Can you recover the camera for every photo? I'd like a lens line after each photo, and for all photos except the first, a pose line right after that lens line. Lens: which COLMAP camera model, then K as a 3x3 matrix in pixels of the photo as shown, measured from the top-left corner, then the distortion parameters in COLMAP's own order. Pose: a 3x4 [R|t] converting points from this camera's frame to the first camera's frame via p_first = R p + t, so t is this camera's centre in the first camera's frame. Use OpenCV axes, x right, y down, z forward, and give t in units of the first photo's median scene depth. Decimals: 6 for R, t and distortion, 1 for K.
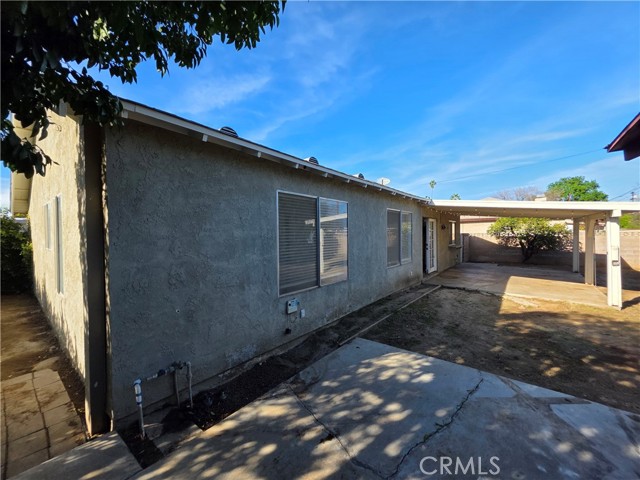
lens RADIAL K [[257.5, 0, 319.0], [0, 257.5, 237.0], [0, 0, 1]] dist [0.000966, -0.000404]
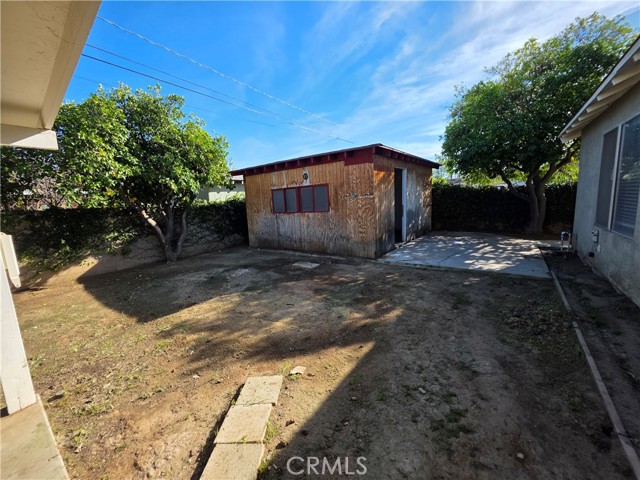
lens RADIAL K [[257.5, 0, 321.2], [0, 257.5, 237.5], [0, 0, 1]] dist [0.000966, -0.000404]
pose [[-0.996774, 0.072257, -0.034926, 0.990308], [0.065976, 0.985548, 0.156021, 0.017508], [0.045695, 0.153214, -0.987136, 1.790291]]
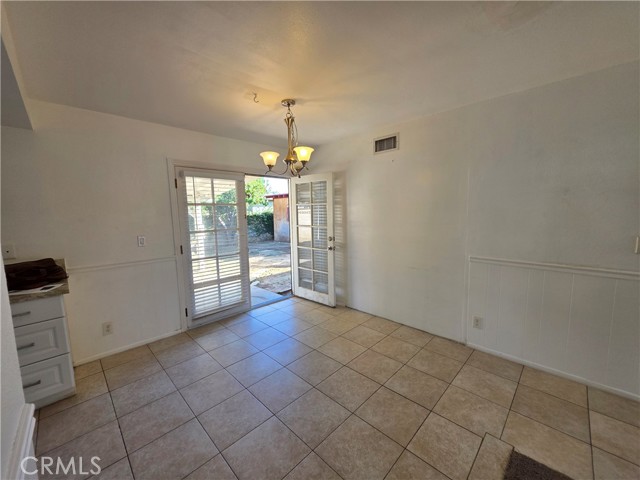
lens RADIAL K [[257.5, 0, 318.4], [0, 257.5, 240.6], [0, 0, 1]] dist [0.000966, -0.000404]
pose [[-0.993220, 0.020370, 0.114455, 0.558349], [0.034739, 0.991550, 0.124987, -0.029530], [-0.110942, 0.128115, -0.985535, 2.947543]]
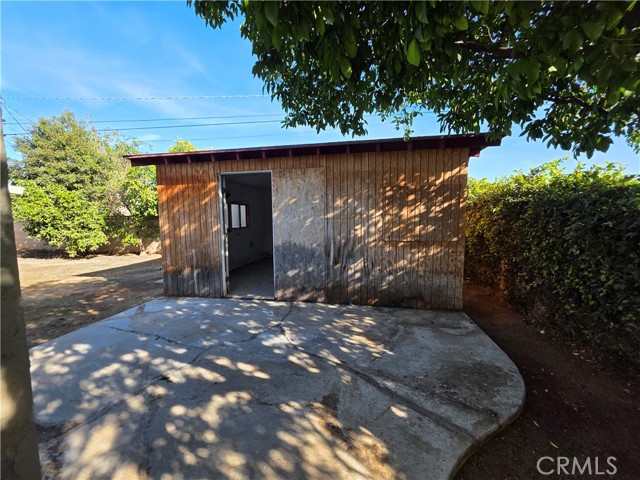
lens RADIAL K [[257.5, 0, 322.9], [0, 257.5, 239.7], [0, 0, 1]] dist [0.000966, -0.000404]
pose [[-0.488404, -0.067924, 0.869970, -0.568677], [0.023959, 0.995546, 0.091179, 0.043598], [-0.872289, 0.065376, -0.484601, 0.422448]]
